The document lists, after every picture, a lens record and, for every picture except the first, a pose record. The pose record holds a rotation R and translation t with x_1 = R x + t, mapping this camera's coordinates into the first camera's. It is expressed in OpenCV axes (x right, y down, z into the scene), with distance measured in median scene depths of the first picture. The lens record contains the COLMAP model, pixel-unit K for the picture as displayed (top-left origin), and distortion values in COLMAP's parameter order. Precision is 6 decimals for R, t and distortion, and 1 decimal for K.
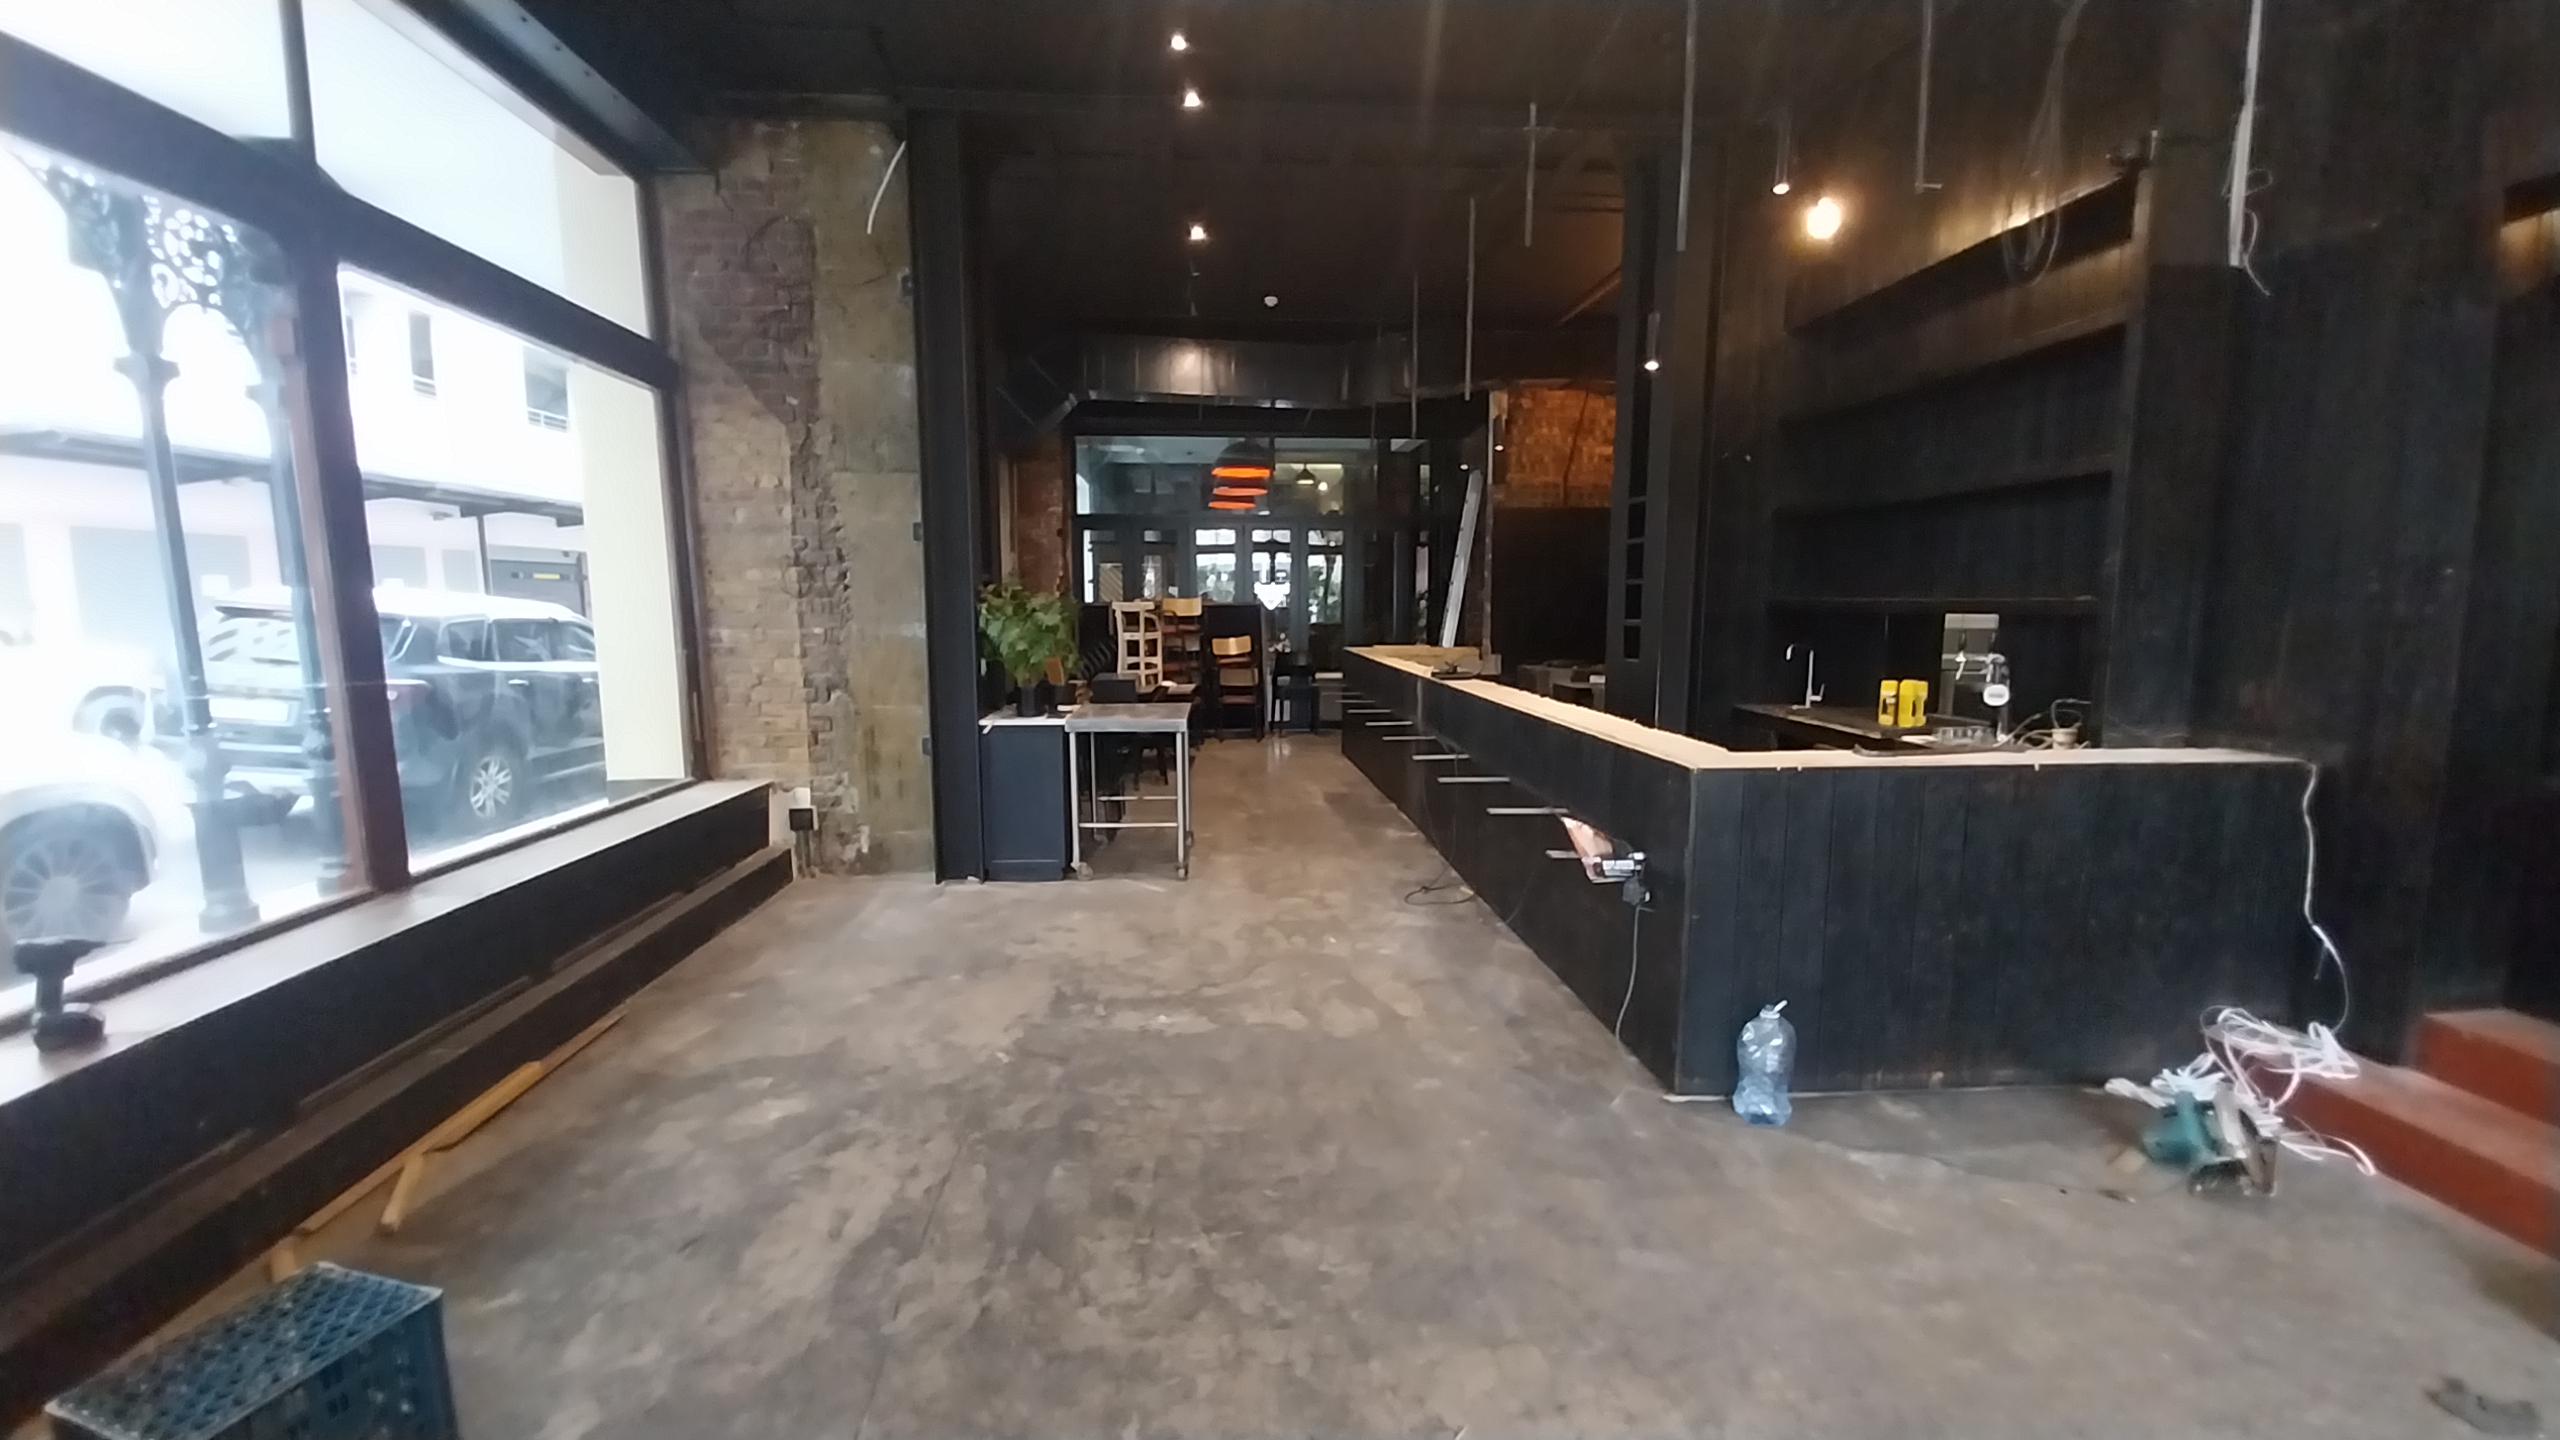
lens RADIAL K [[1005.9, 0, 1286.9], [0, 1005.9, 719.3], [0, 0, 1]] dist [0.024923, -0.017144]
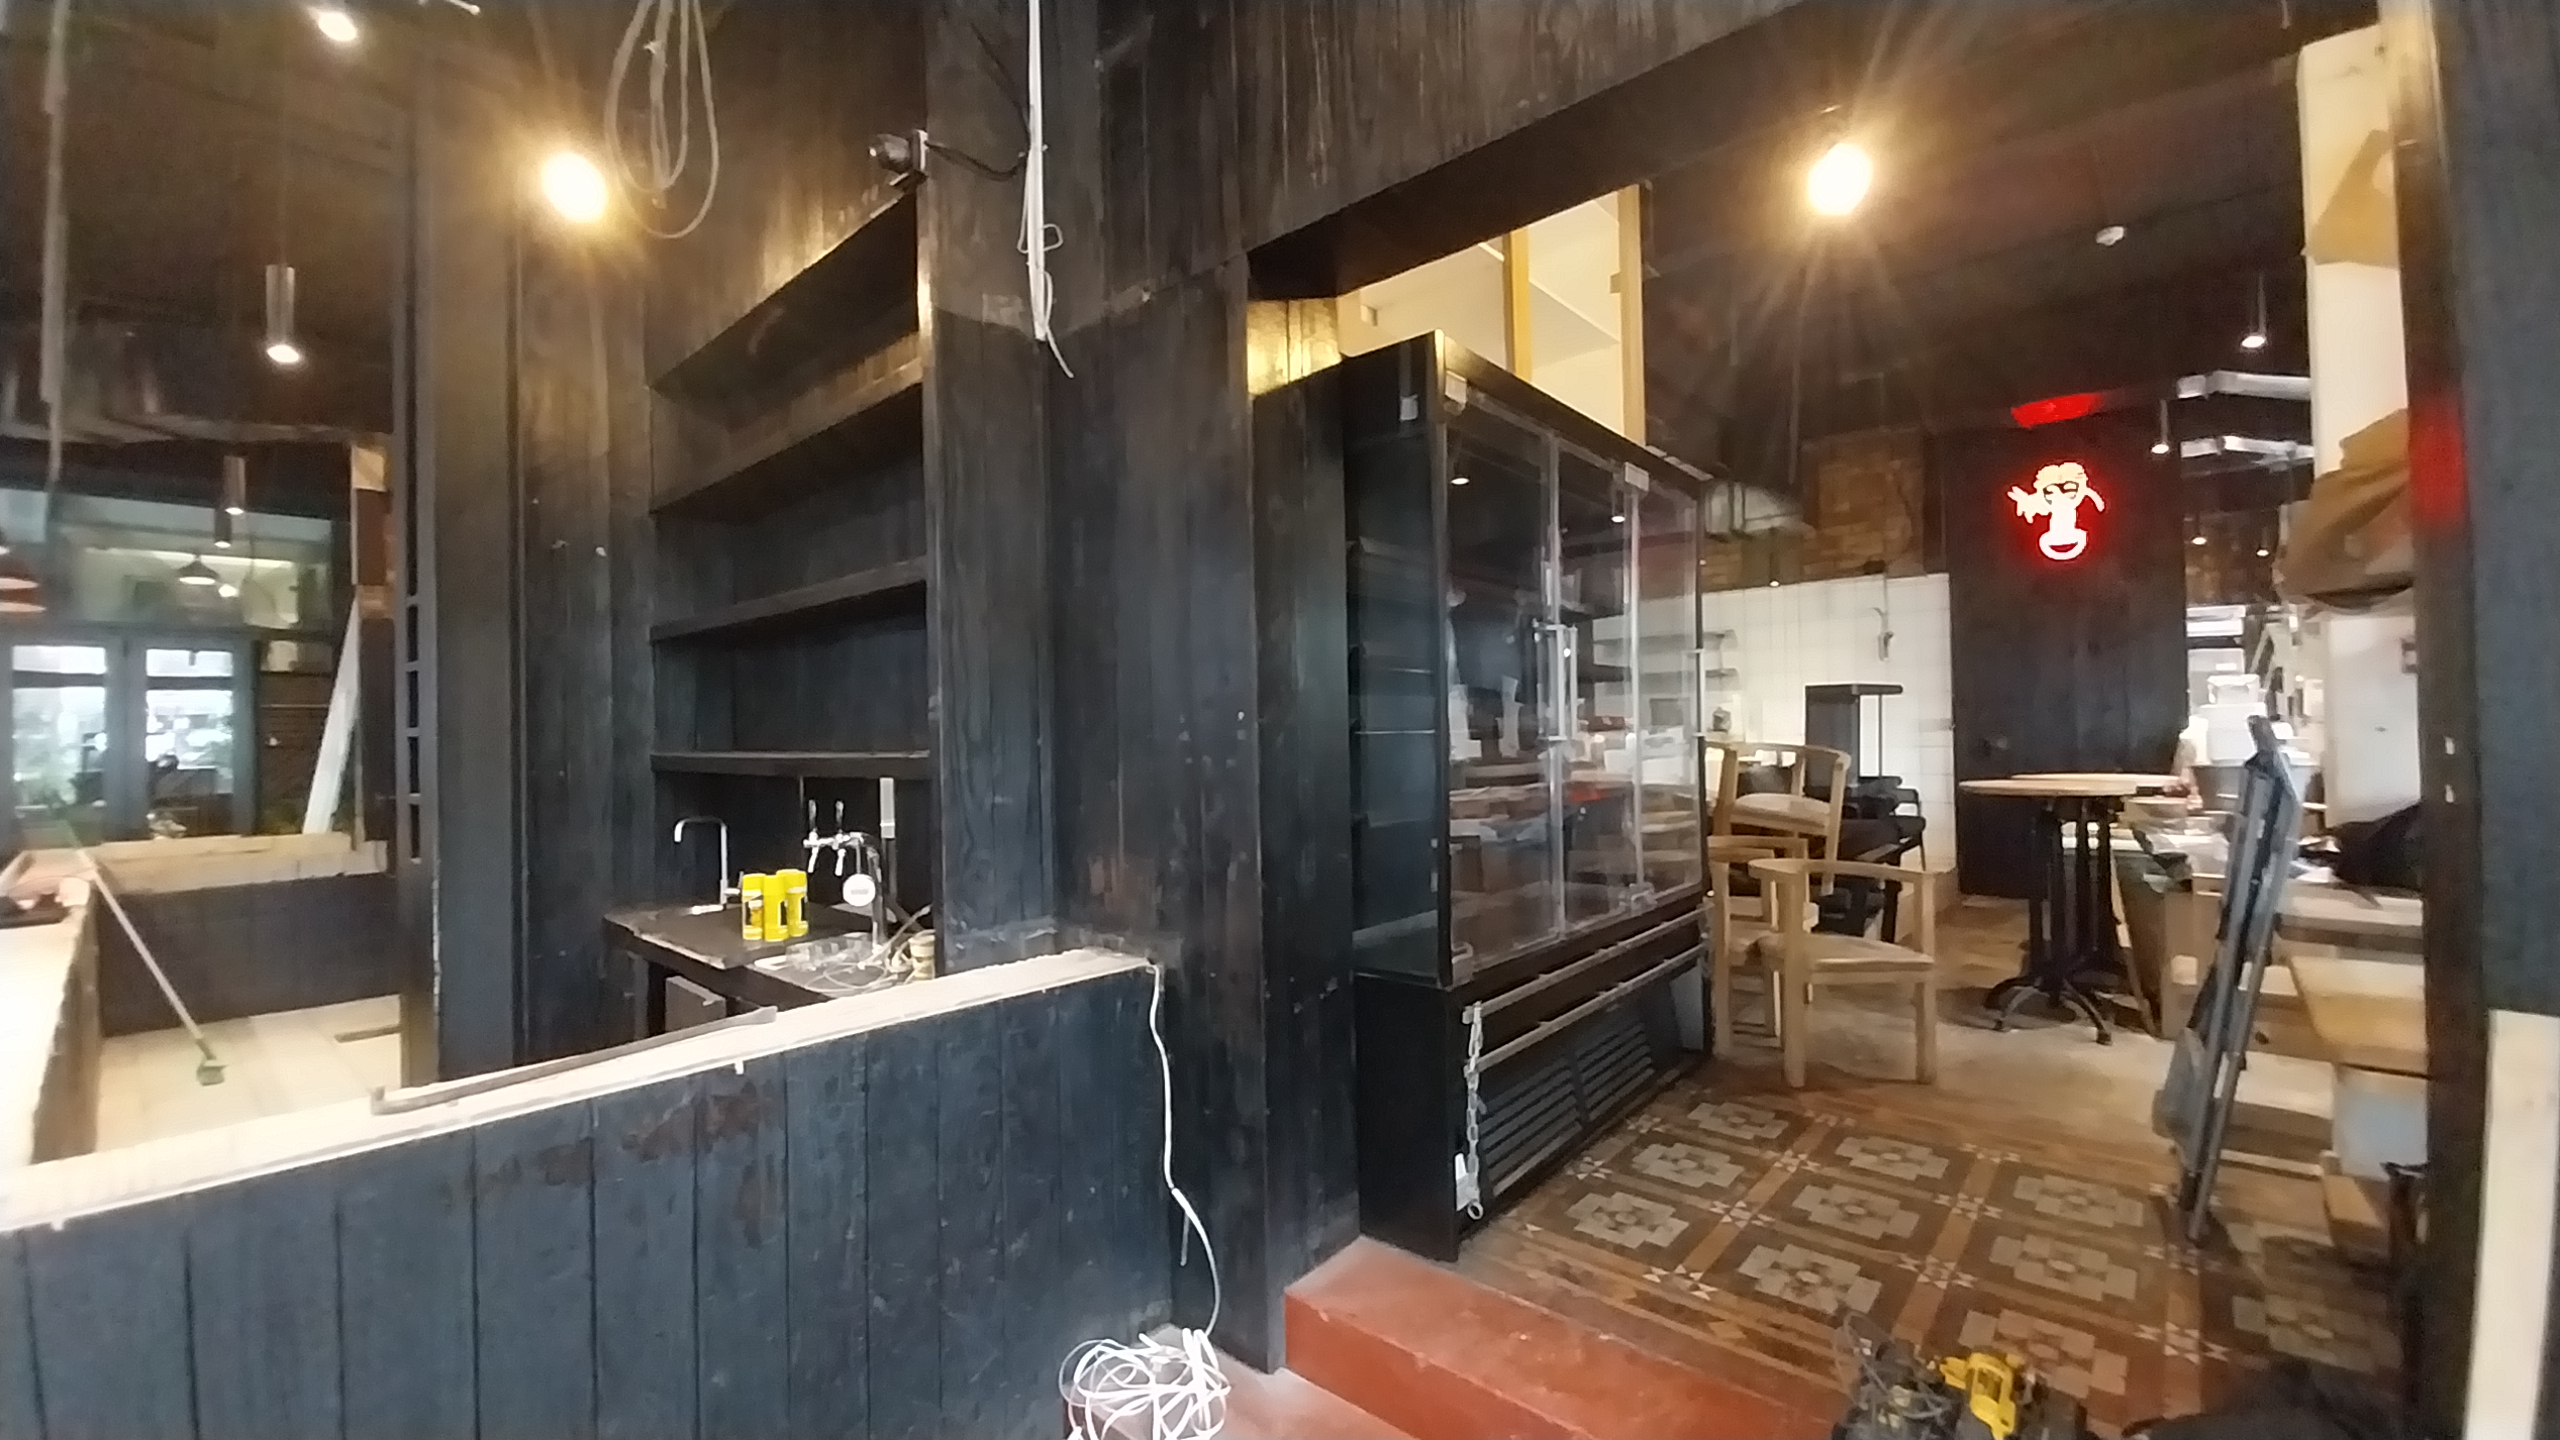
lens RADIAL K [[1005.9, 0, 1286.9], [0, 1005.9, 719.3], [0, 0, 1]] dist [0.024923, -0.017144]
pose [[0.724564, -0.007529, 0.689167, 0.184239], [0.102862, 0.989922, -0.097330, -0.018412], [-0.681489, 0.141411, 0.718036, 0.118596]]
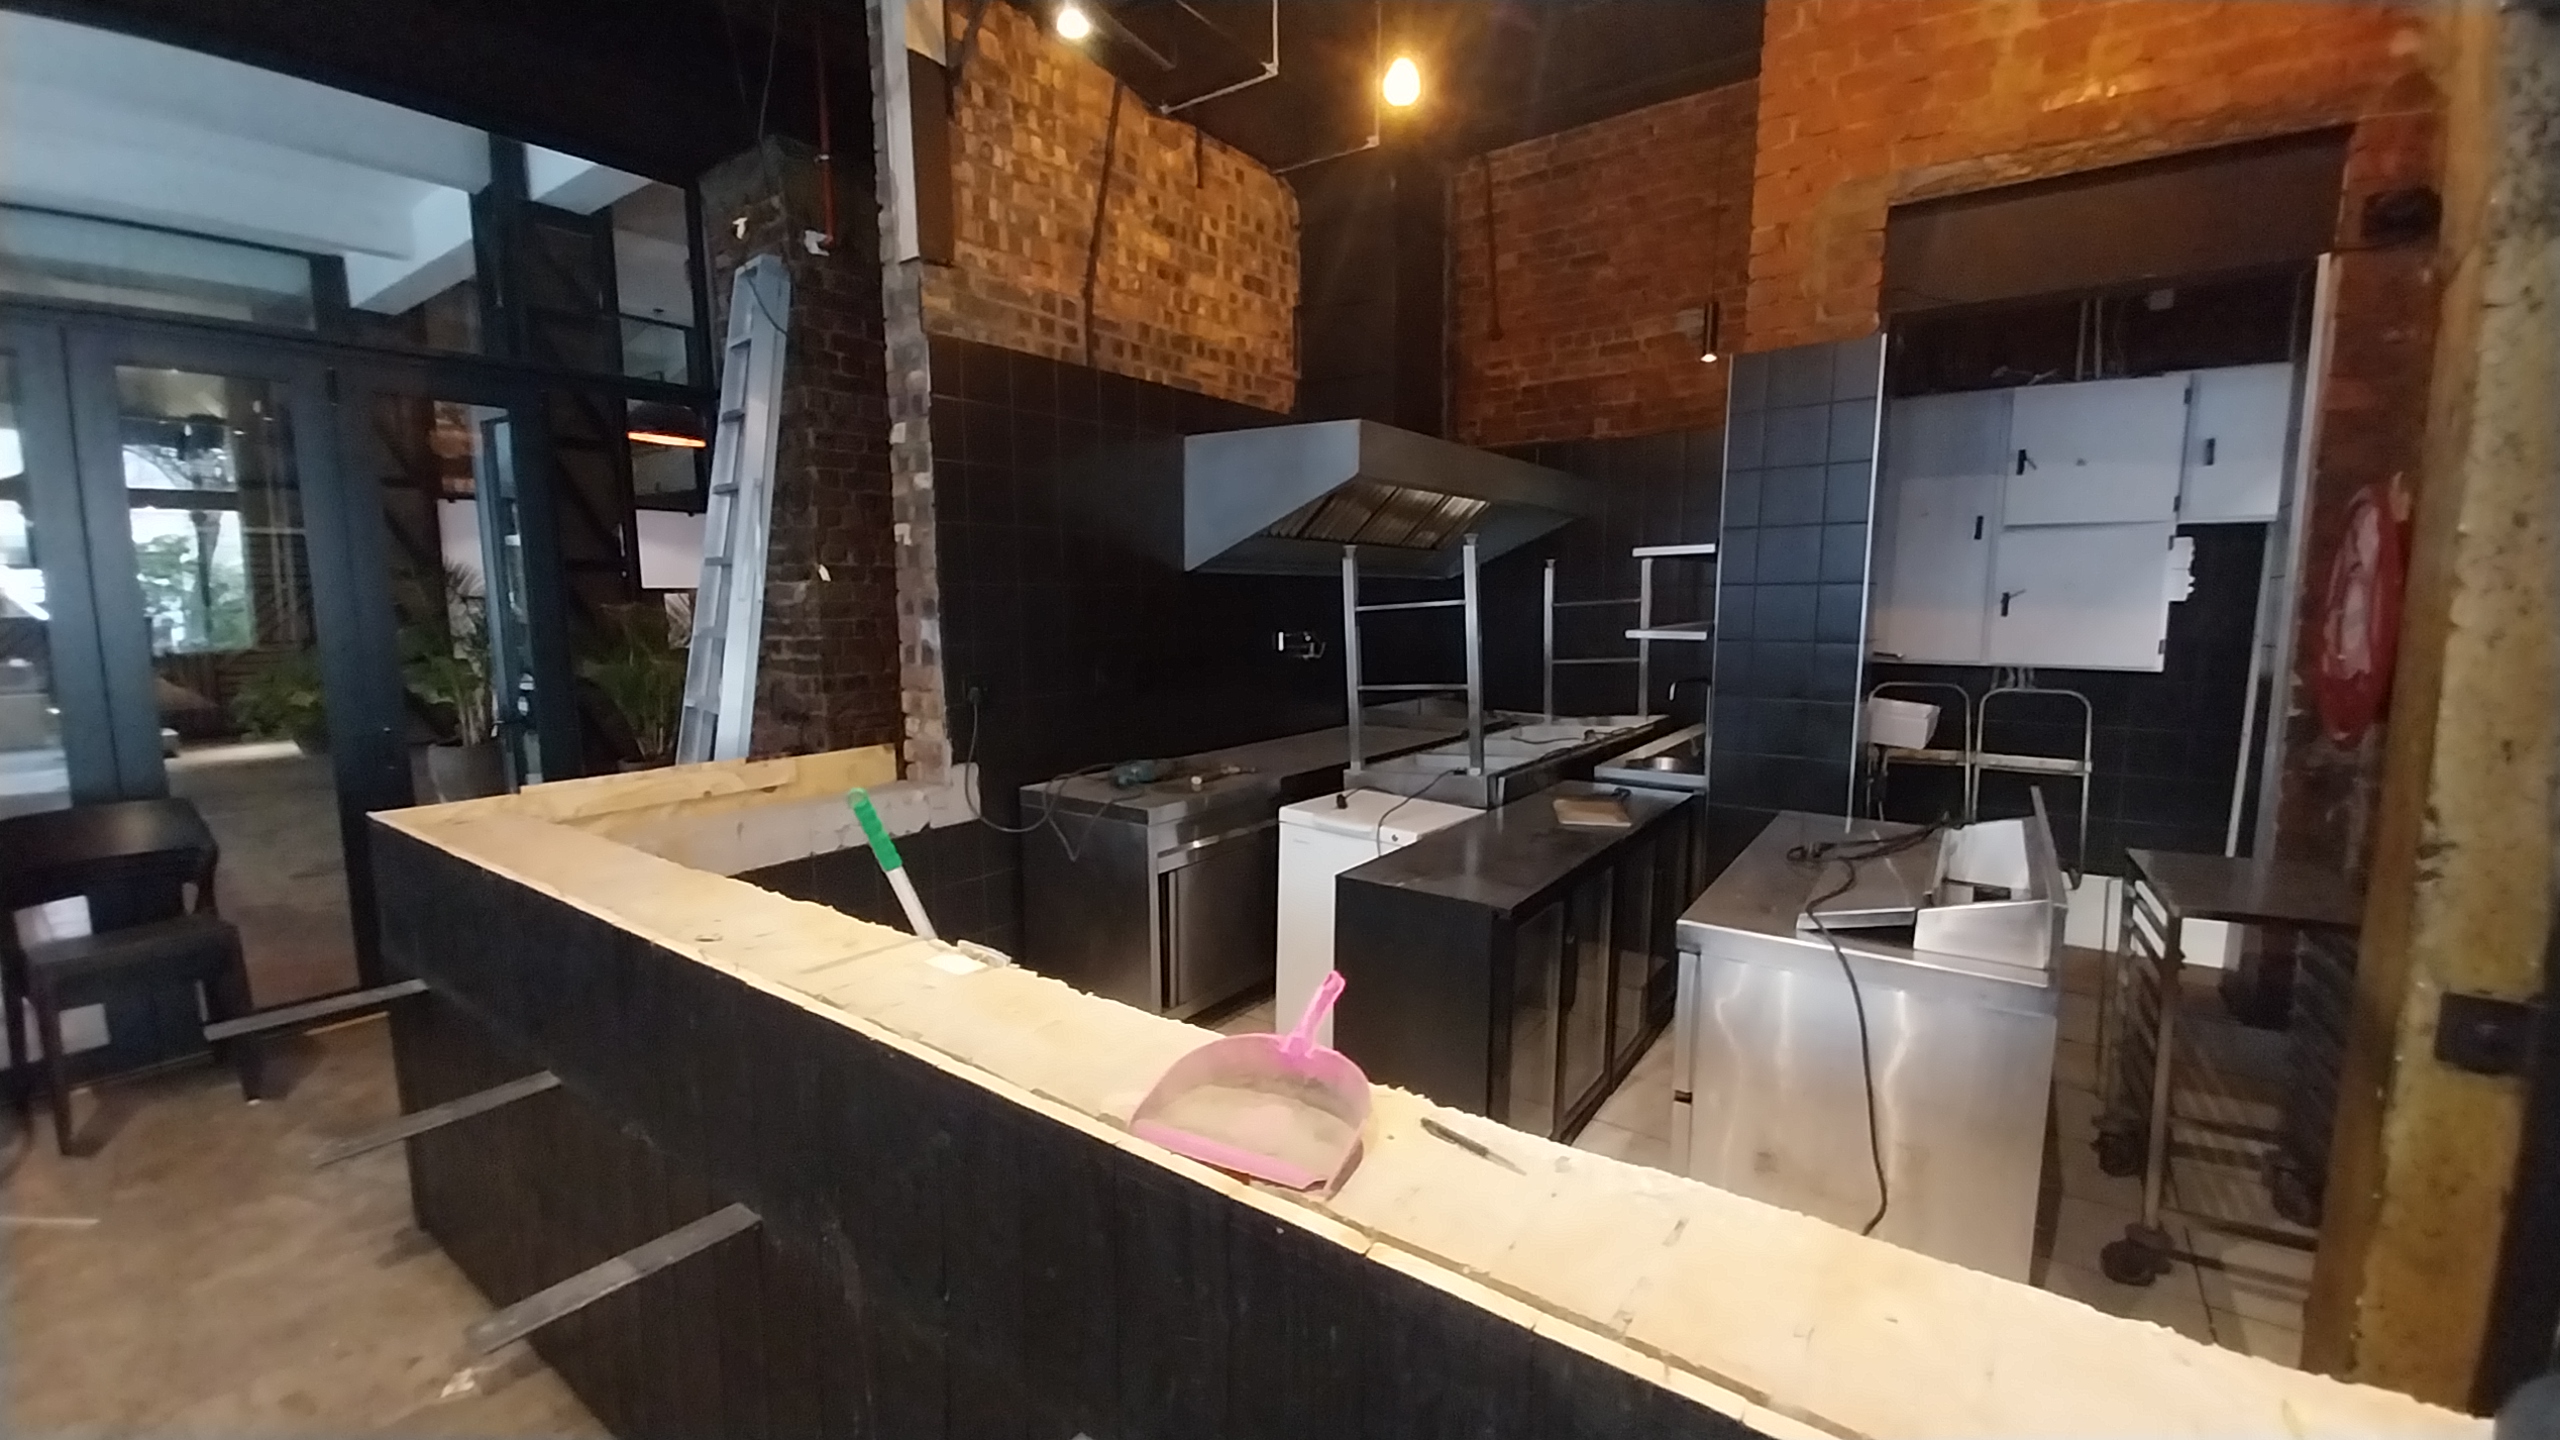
lens RADIAL K [[1005.9, 0, 1286.9], [0, 1005.9, 719.3], [0, 0, 1]] dist [0.024923, -0.017144]
pose [[0.653888, -0.097486, 0.750285, 0.018673], [0.092899, 0.994505, 0.048255, -0.087626], [-0.750867, 0.038148, 0.659351, 0.693501]]
